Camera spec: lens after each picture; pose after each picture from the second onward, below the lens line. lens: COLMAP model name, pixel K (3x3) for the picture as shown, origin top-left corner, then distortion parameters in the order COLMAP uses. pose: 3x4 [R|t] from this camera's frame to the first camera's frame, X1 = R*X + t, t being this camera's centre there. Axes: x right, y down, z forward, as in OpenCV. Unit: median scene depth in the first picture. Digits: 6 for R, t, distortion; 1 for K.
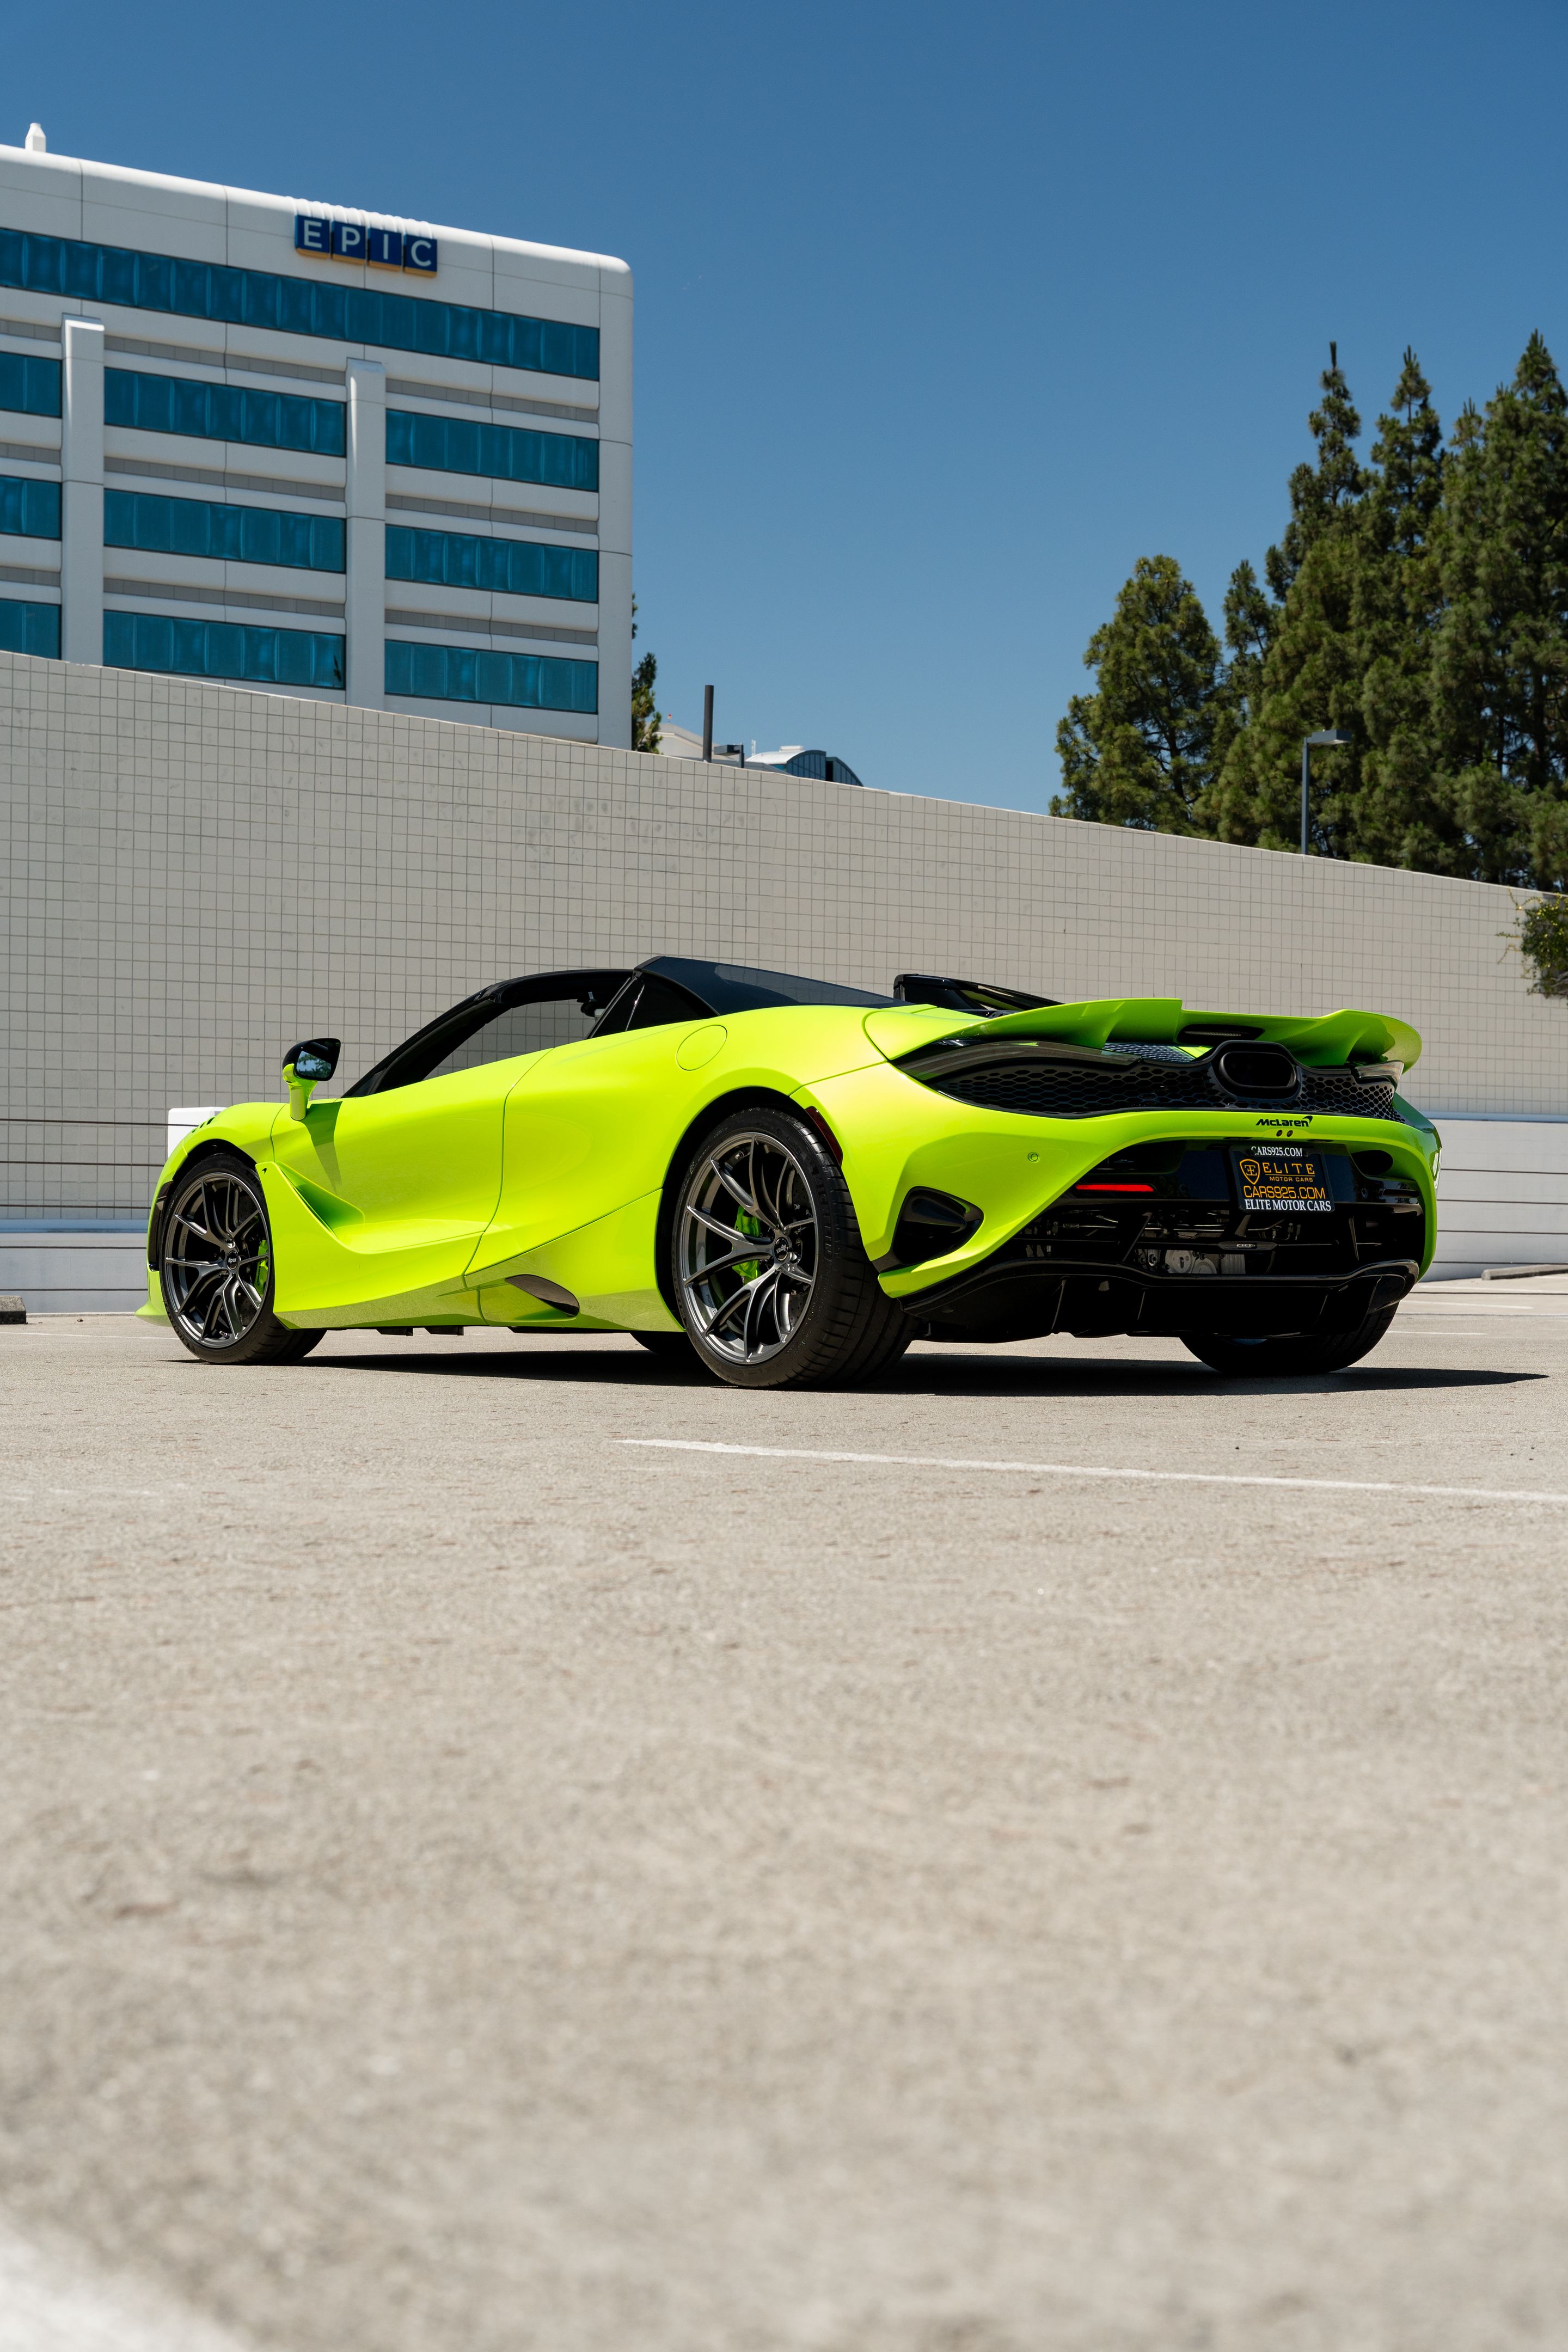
lens RADIAL K [[3311.3, 0, 805.6], [0, 3311.3, 1179.4], [0, 0, 1]] dist [-0.002338, 0.072852]
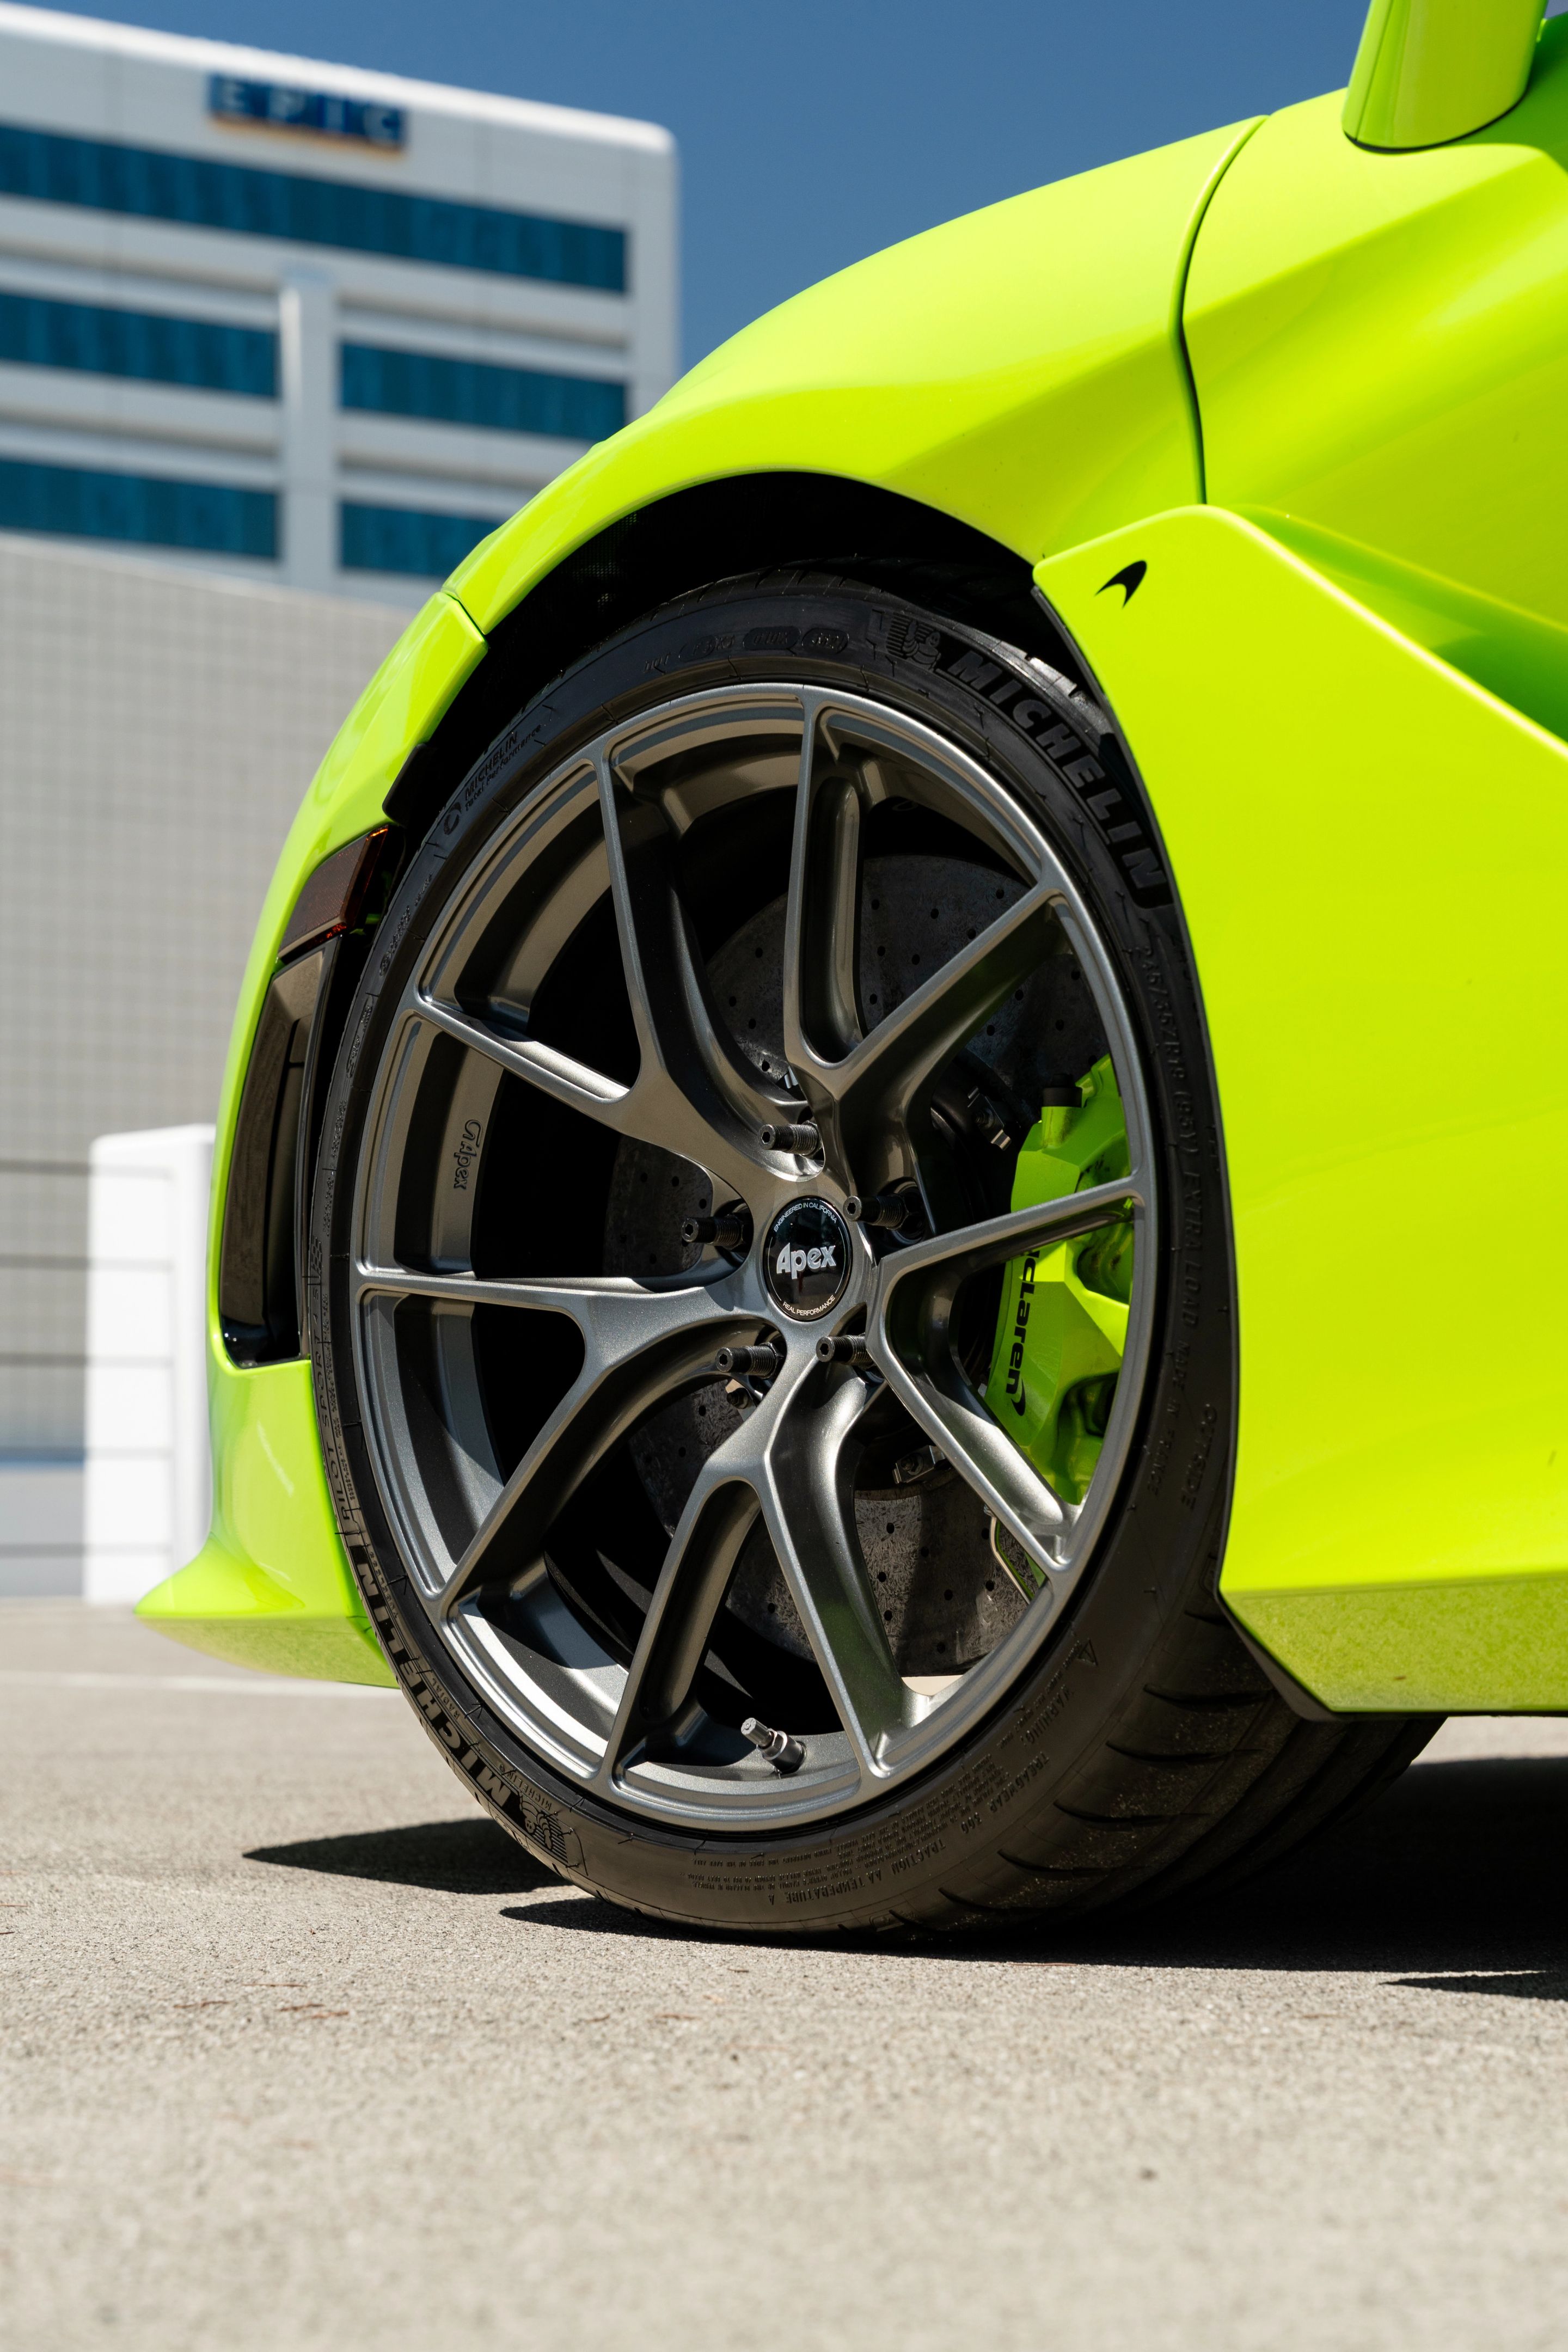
lens RADIAL K [[4288.6, 0, 779.9], [0, 4288.6, 1174.7], [0, 0, 1]] dist [0.033558, 0.047916]
pose [[0.999825, -0.010209, -0.015676, -0.047761], [0.009284, 0.998274, -0.057994, 0.008955], [0.016241, 0.057839, 0.998194, 0.222863]]
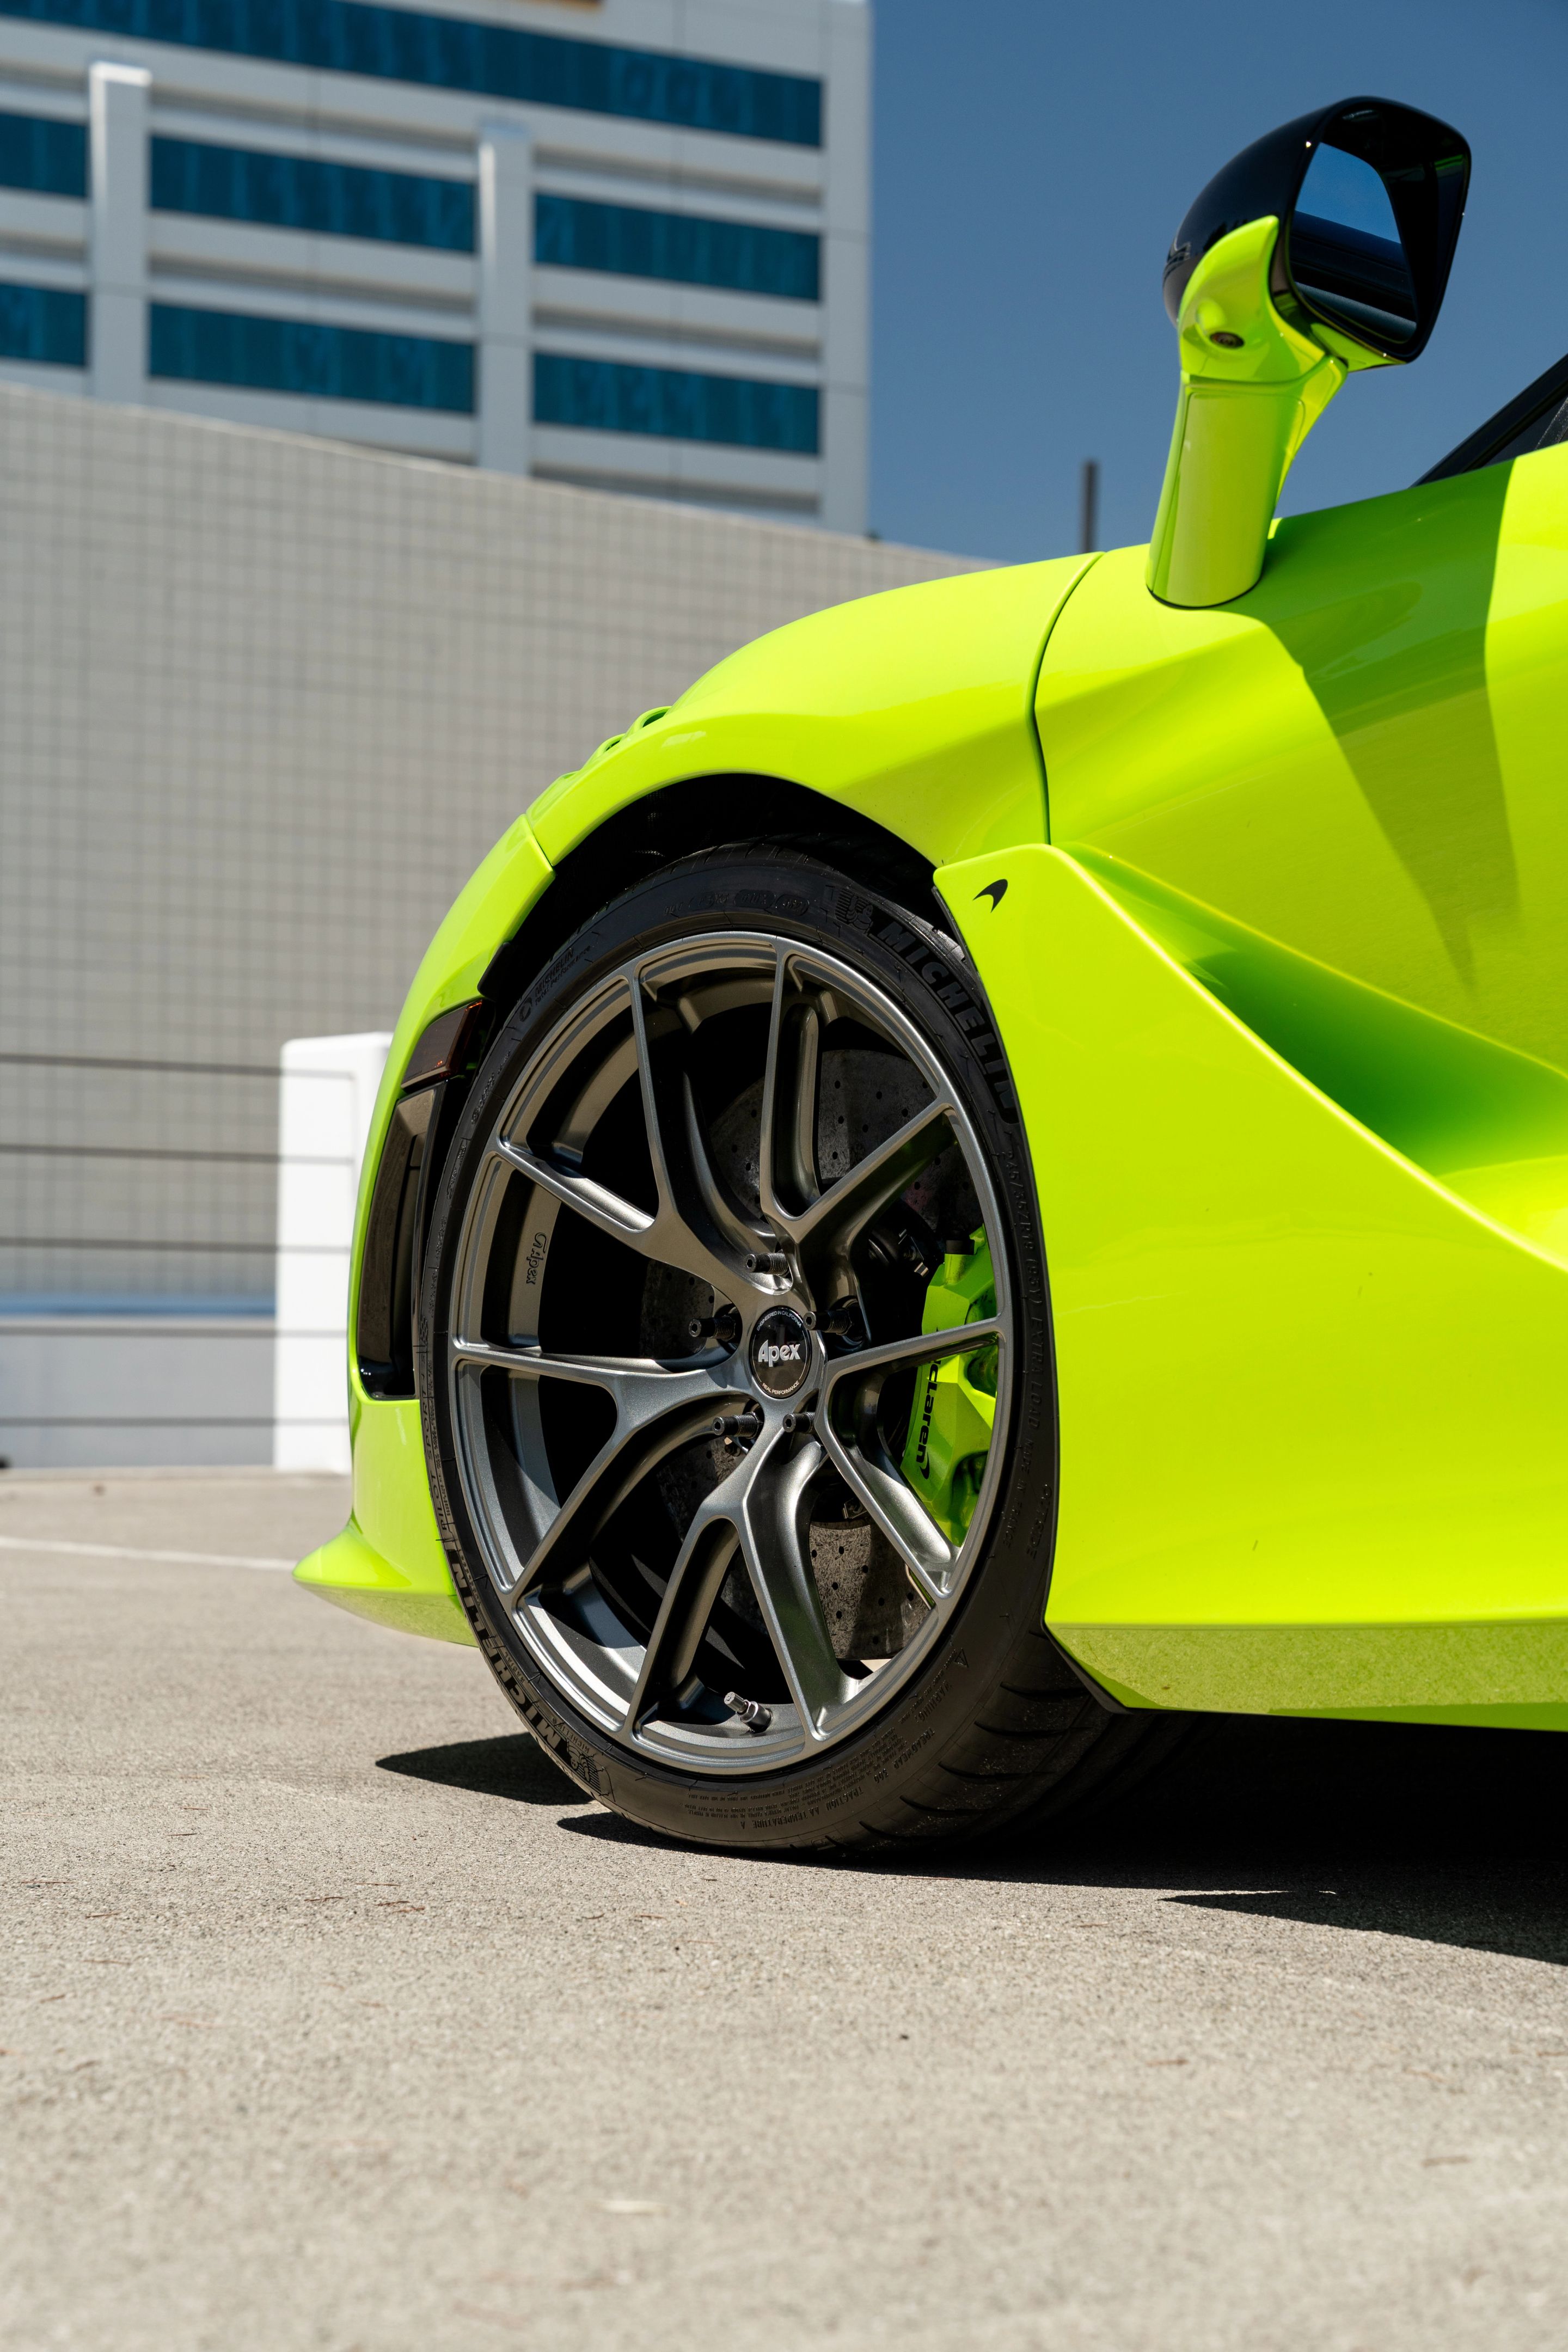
lens RADIAL K [[4249.5, 0, 751.2], [0, 4249.5, 1217.4], [0, 0, 1]] dist [0.028552, 0.067935]
pose [[0.997788, 0.002677, -0.066423, -0.043813], [-0.003390, 0.999938, -0.010619, 0.005208], [0.066390, 0.010821, 0.997735, 0.203892]]
